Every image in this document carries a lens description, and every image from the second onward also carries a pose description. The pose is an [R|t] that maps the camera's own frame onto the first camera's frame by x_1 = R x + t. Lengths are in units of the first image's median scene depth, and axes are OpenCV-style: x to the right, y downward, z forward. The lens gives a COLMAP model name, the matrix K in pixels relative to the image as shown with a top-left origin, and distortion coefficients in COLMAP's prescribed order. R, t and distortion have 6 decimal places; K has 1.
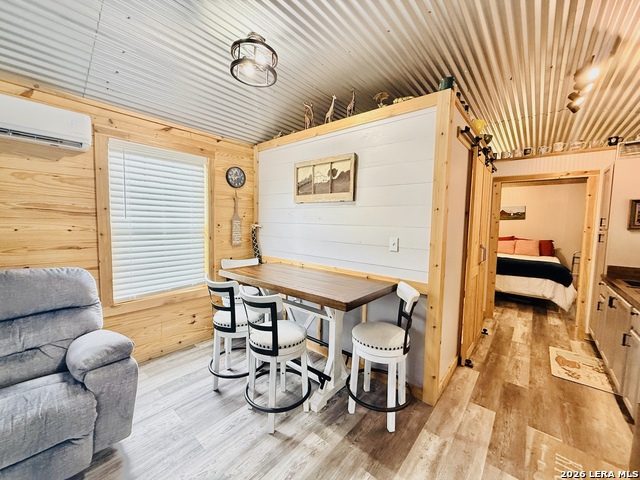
lens RADIAL K [[255.3, 0, 317.6], [0, 255.3, 239.2], [0, 0, 1]] dist [0.002691, -0.001091]
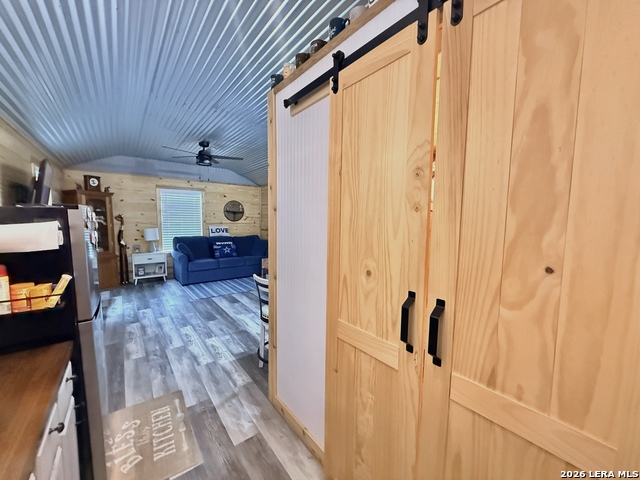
lens RADIAL K [[255.3, 0, 316.1], [0, 255.3, 239.0], [0, 0, 1]] dist [0.002691, -0.001091]
pose [[-0.205416, 0.051757, -0.977305, 1.072521], [-0.084337, 0.993950, 0.070365, -0.064422], [0.975034, 0.096877, -0.199808, 1.021931]]
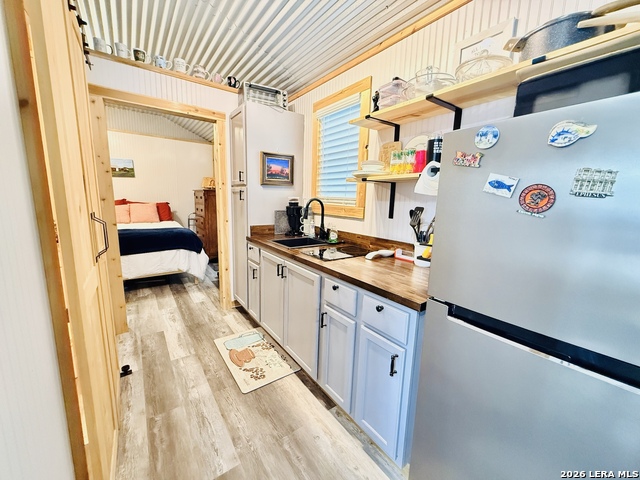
lens RADIAL K [[255.3, 0, 316.1], [0, 255.3, 239.4], [0, 0, 1]] dist [0.002691, -0.001091]
pose [[0.239337, -0.173515, 0.955306, 0.354958], [0.044999, 0.984827, 0.167603, 0.010876], [-0.969893, 0.002874, 0.243514, 0.602034]]
